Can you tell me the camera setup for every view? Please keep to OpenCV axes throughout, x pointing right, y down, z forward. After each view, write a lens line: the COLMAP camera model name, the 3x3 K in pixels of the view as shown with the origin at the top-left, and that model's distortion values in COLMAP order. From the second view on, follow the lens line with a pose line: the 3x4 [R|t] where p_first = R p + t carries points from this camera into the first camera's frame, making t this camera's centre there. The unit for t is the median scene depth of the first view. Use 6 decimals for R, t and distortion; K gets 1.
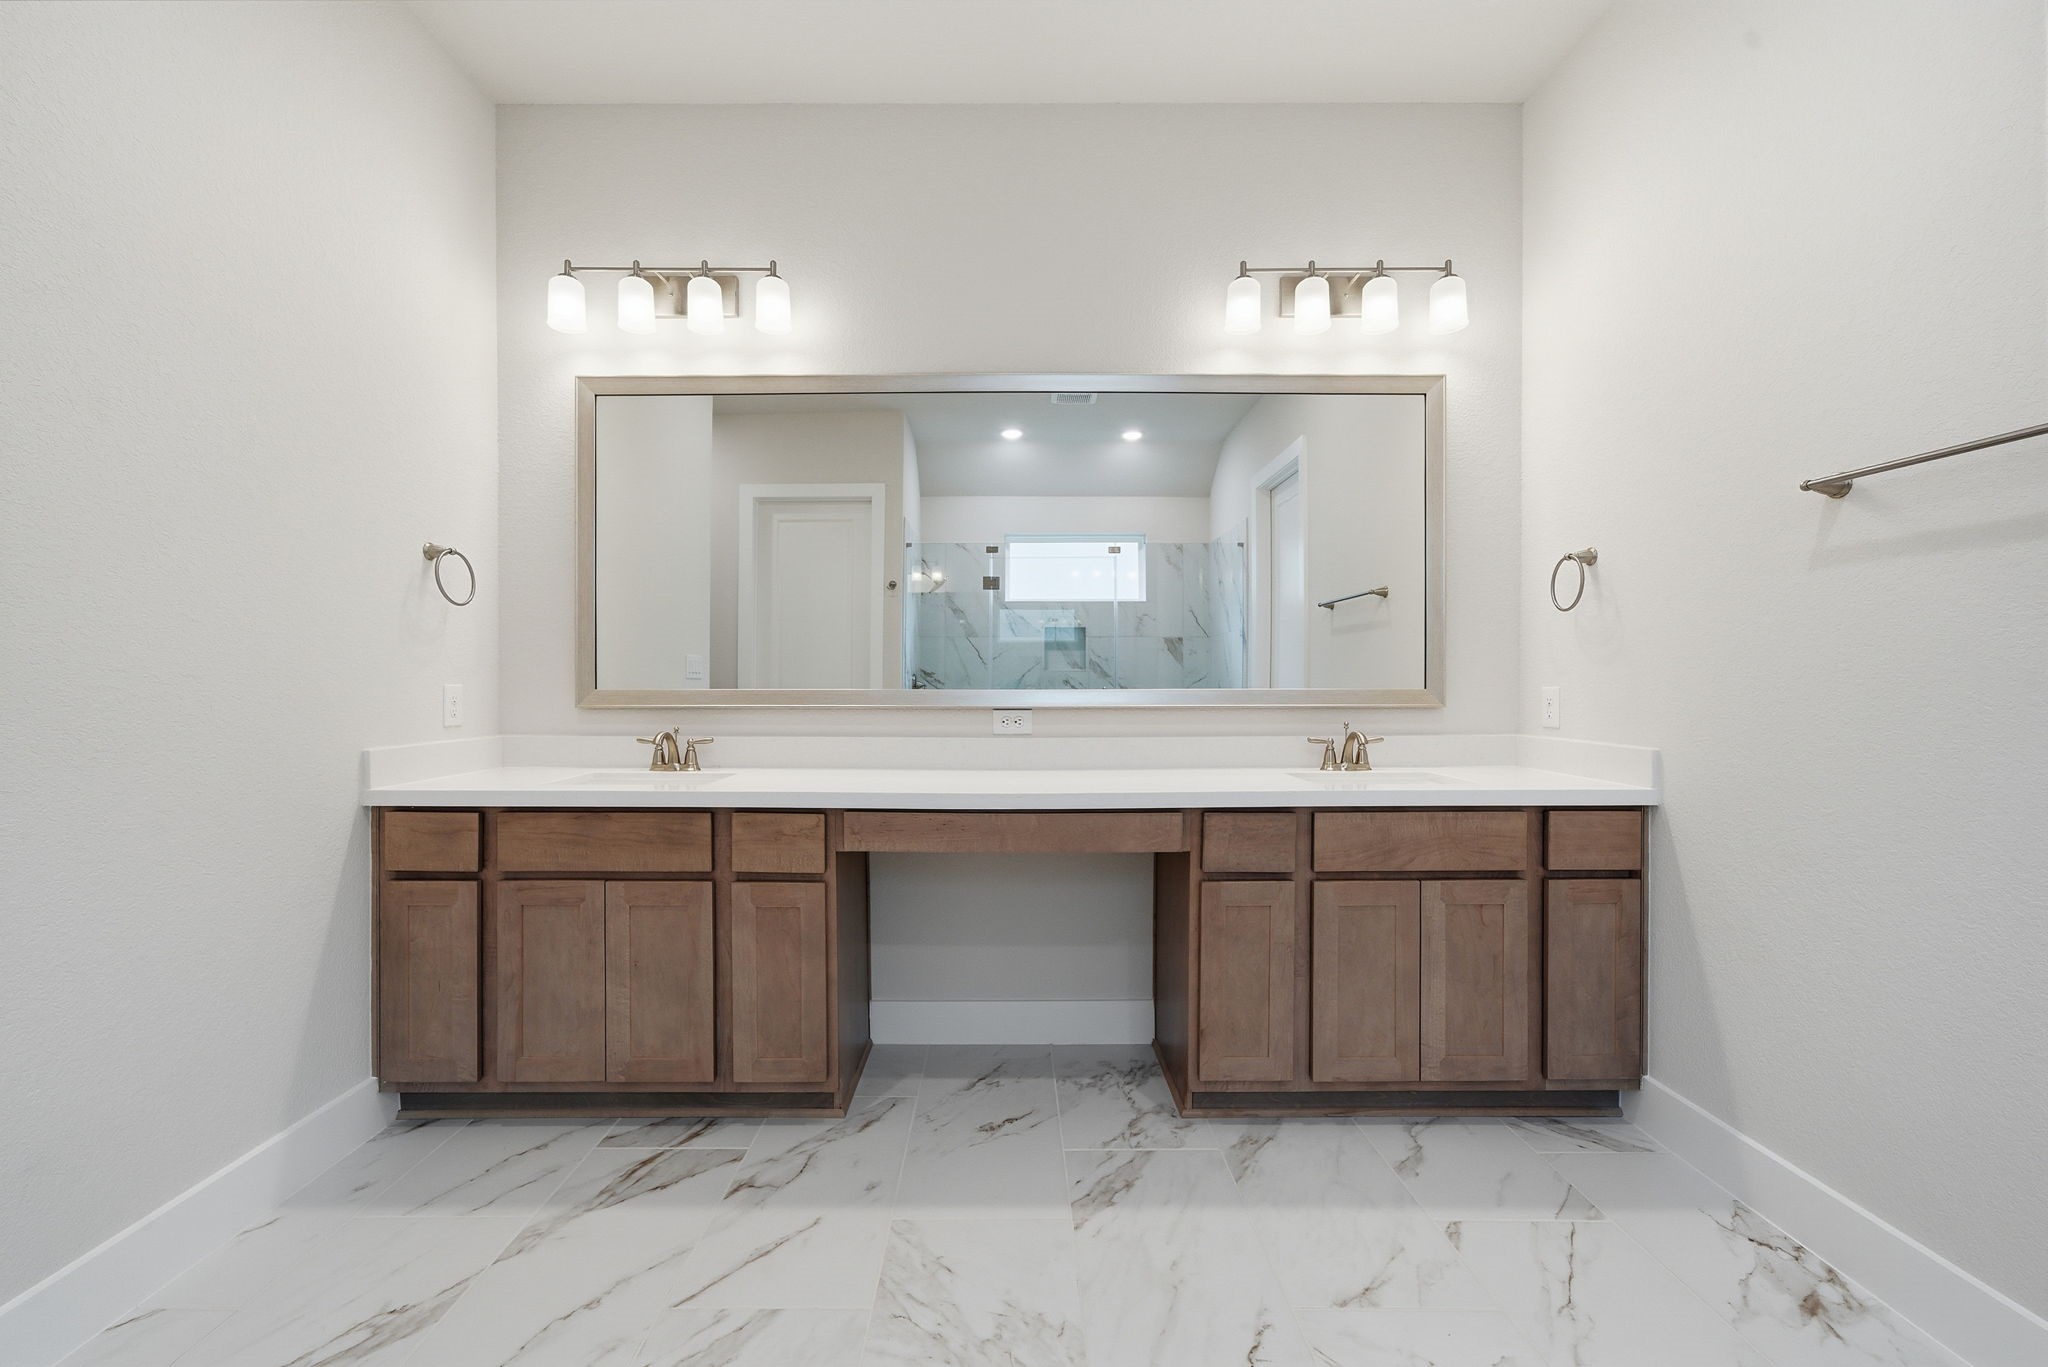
lens RADIAL K [[834.5, 0, 1008.5], [0, 834.5, 680.6], [0, 0, 1]] dist [-0.022289, 0.012682]
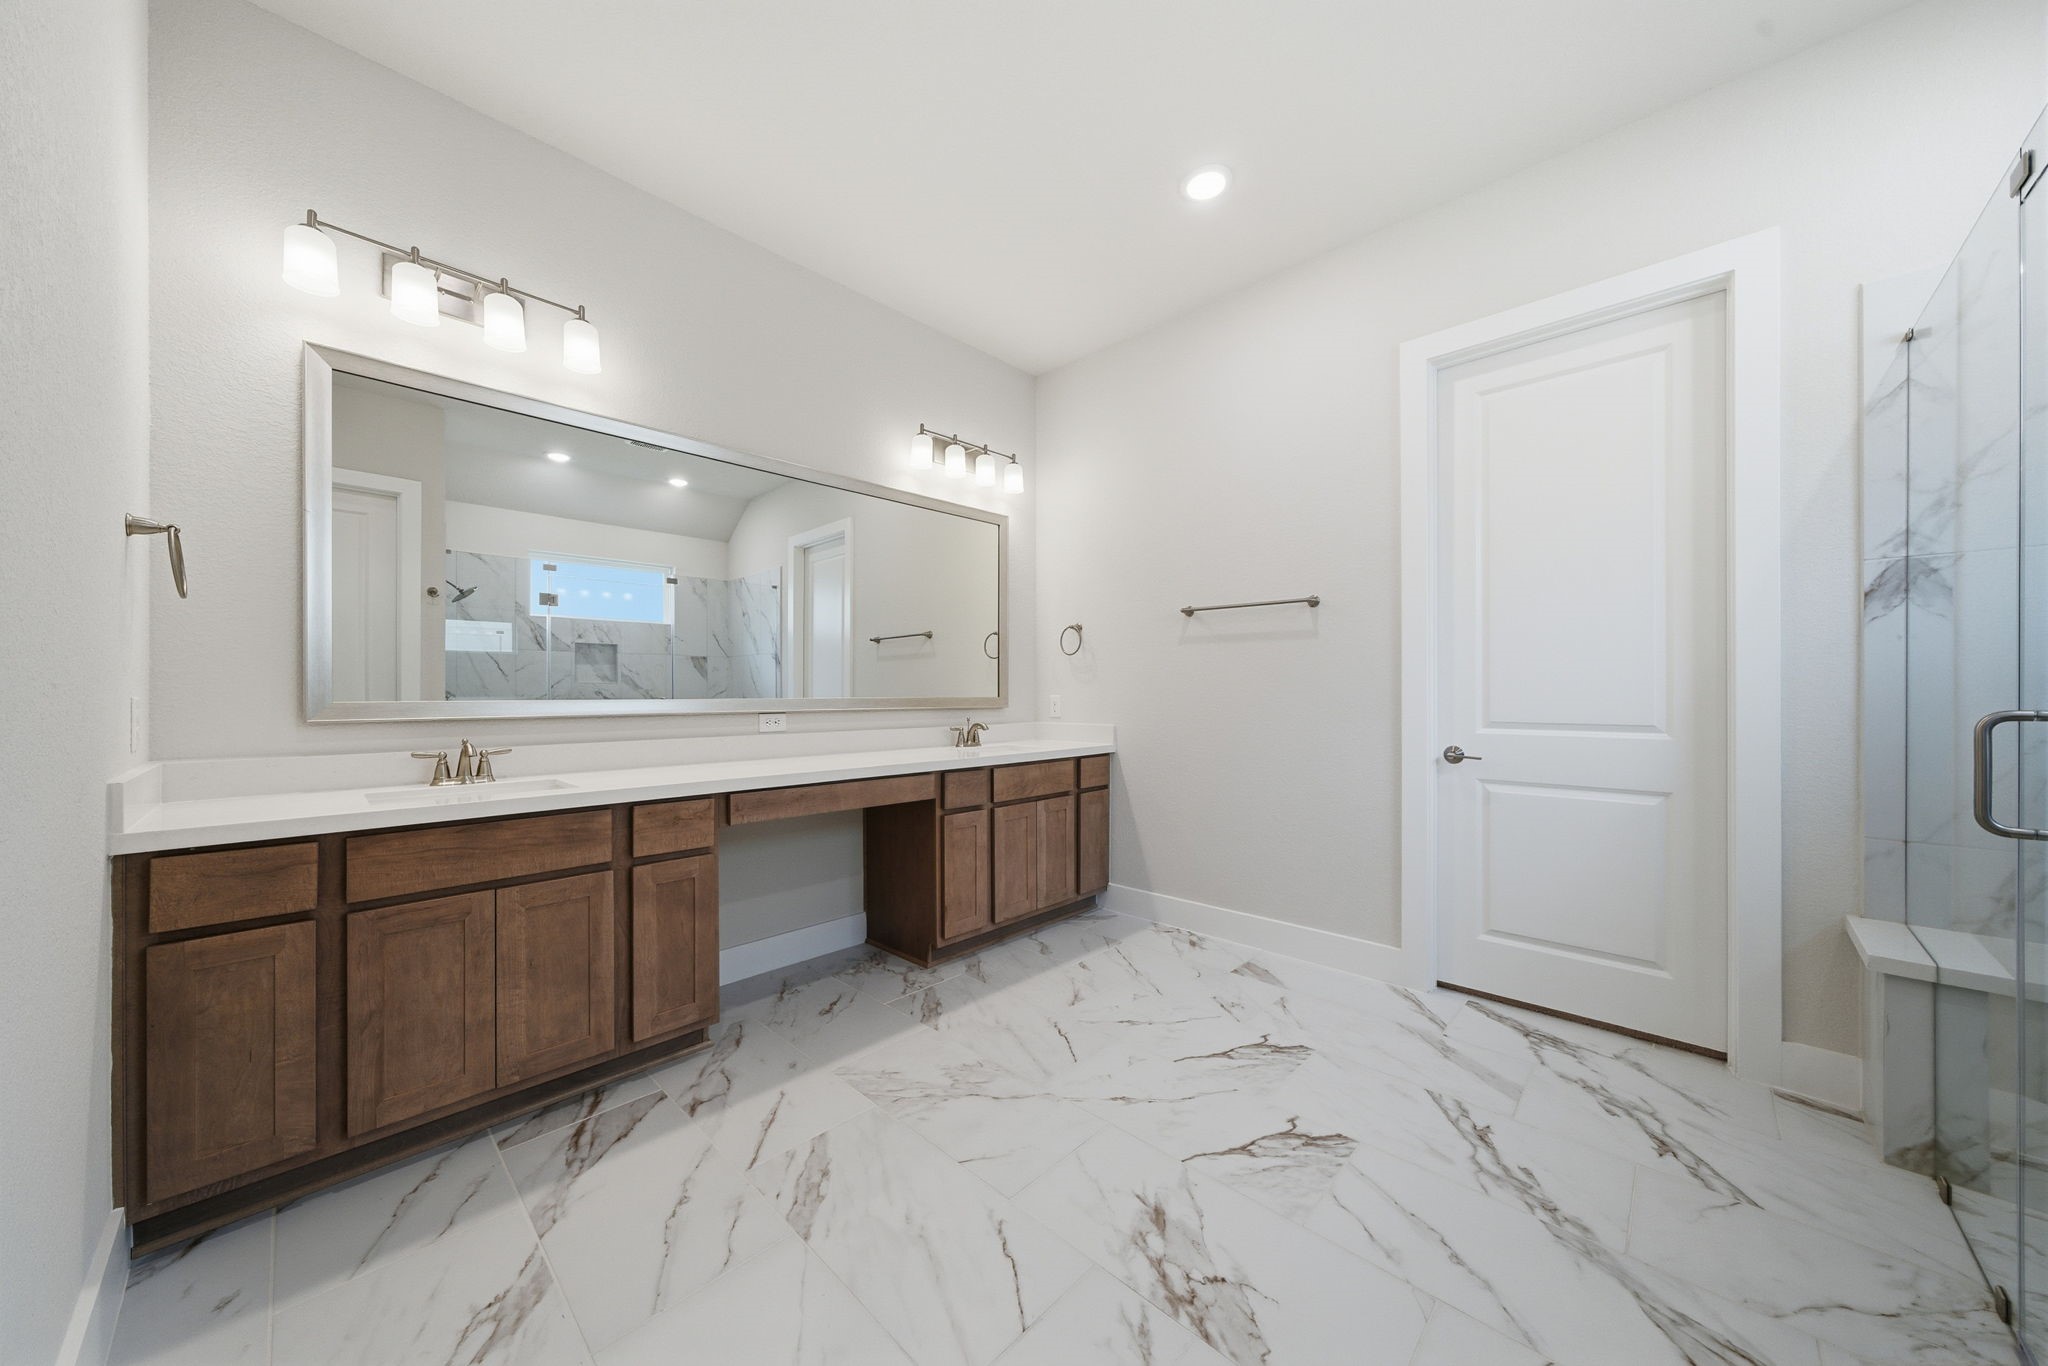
lens RADIAL K [[723.3, 0, 1014.8], [0, 723.3, 690.2], [0, 0, 1]] dist [0.000020, 0.000080]
pose [[0.686224, 0.001262, 0.727389, -0.691681], [0.001948, 0.999992, -0.003572, 0.001990], [-0.727387, 0.003868, 0.686216, -0.070018]]
